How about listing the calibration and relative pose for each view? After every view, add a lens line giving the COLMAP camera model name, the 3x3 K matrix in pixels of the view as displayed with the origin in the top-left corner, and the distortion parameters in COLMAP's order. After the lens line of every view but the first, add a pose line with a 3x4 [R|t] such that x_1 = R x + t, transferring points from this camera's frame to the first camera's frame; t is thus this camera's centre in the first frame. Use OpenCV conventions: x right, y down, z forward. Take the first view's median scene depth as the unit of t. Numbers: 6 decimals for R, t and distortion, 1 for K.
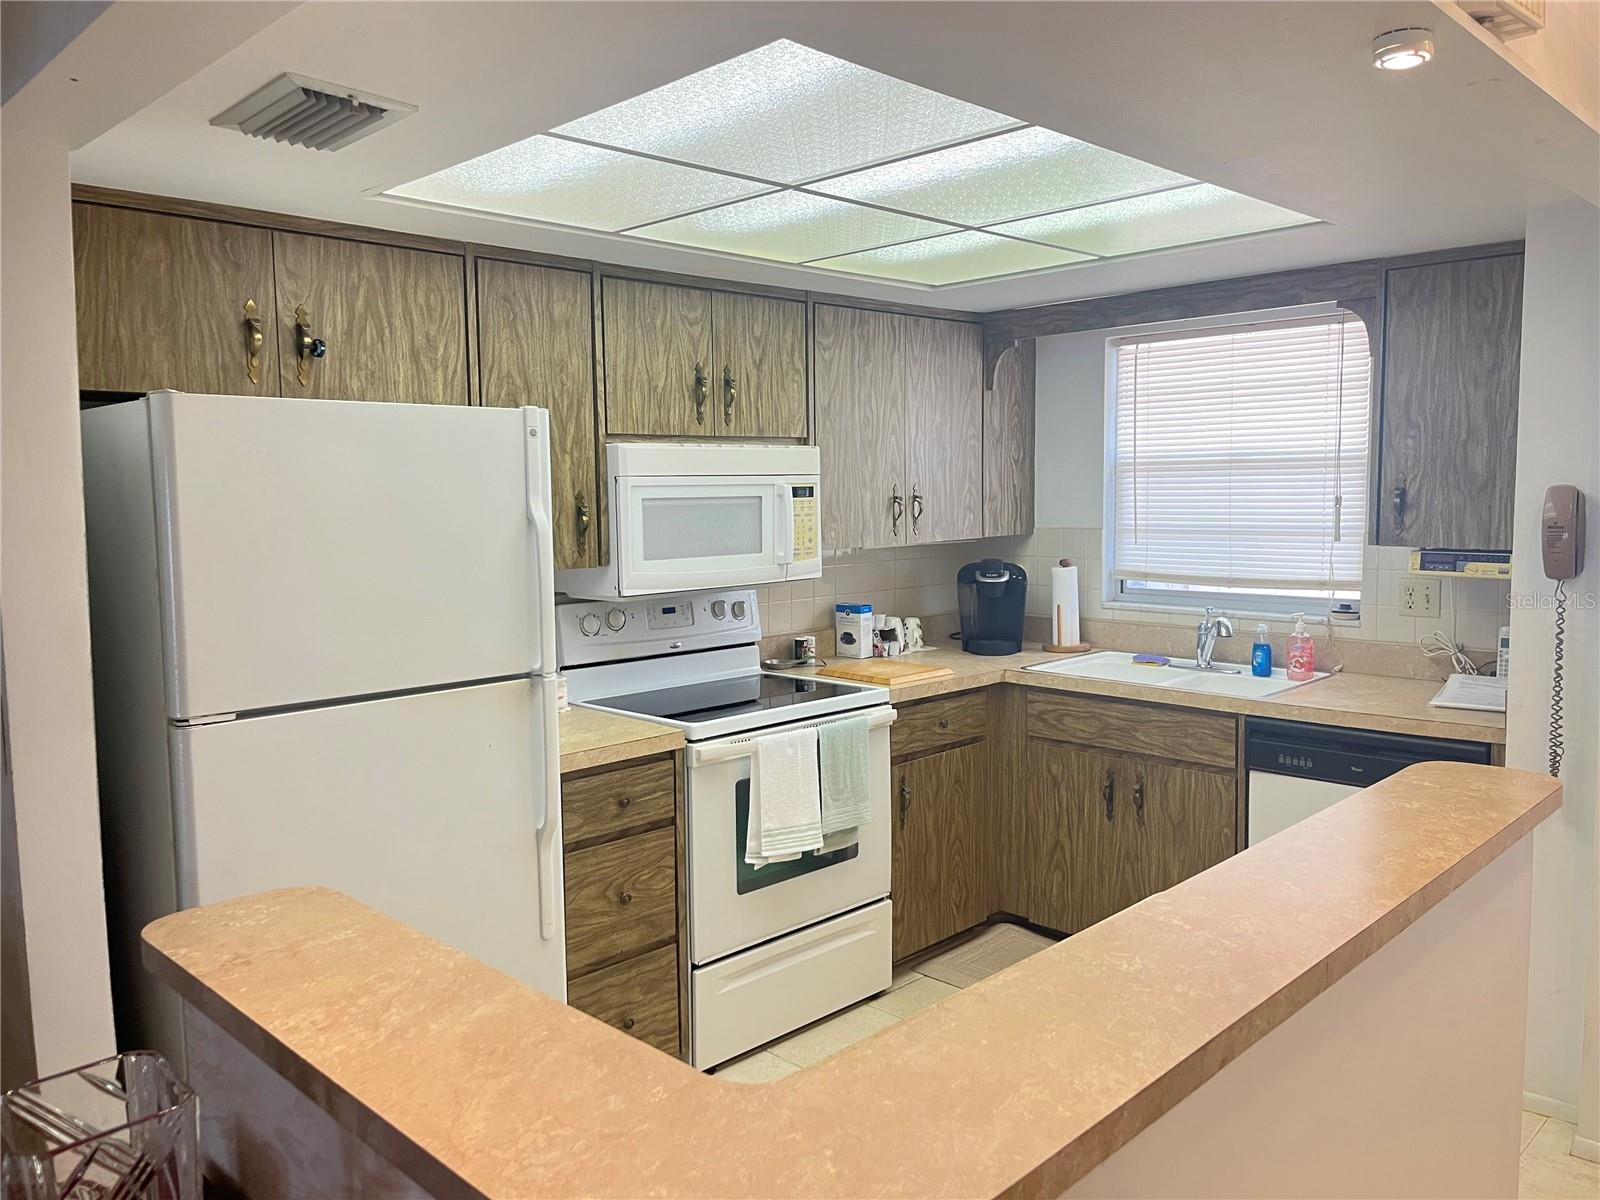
lens RADIAL K [[1221.6, 0, 811.3], [0, 1221.6, 597.3], [0, 0, 1]] dist [0.050537, -0.061804]
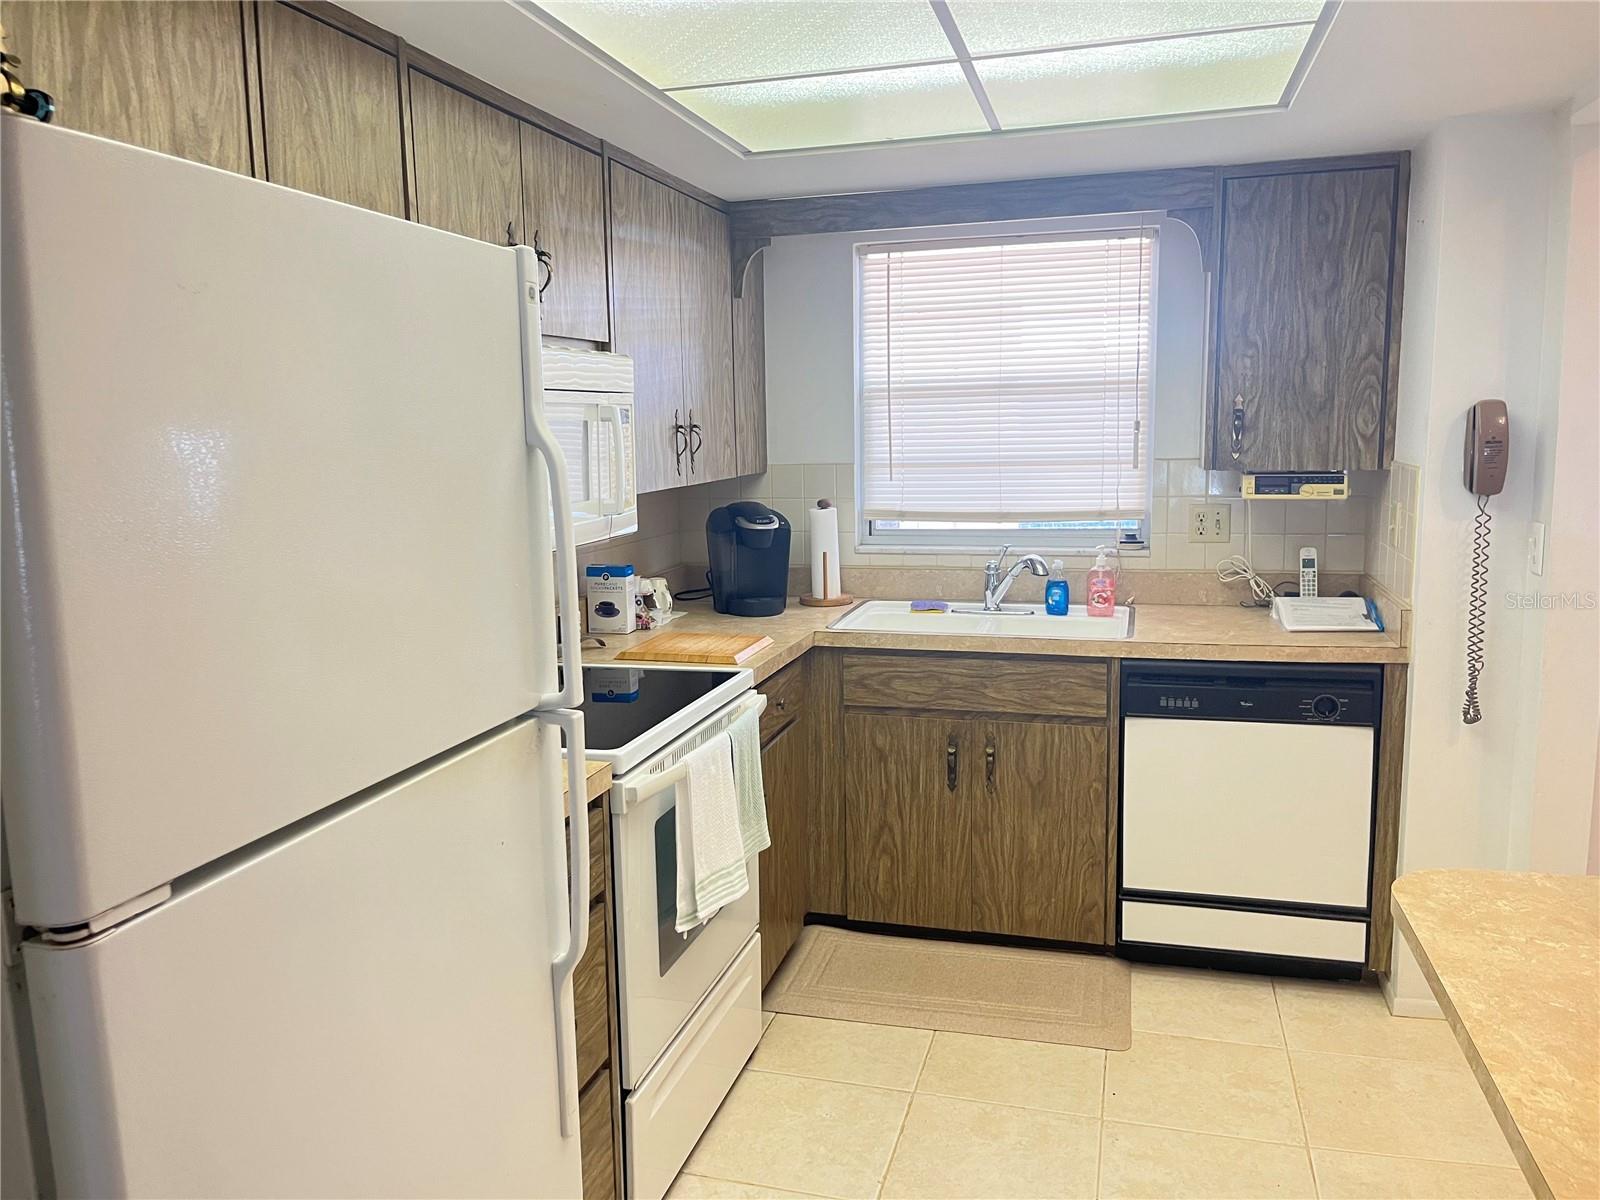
lens RADIAL K [[1221.6, 0, 802.6], [0, 1221.6, 603.5], [0, 0, 1]] dist [0.050537, -0.061804]
pose [[0.872143, -0.074941, 0.483477, -0.286391], [0.052559, 0.996832, 0.059702, -0.012178], [-0.486419, -0.026658, 0.873319, 0.305034]]
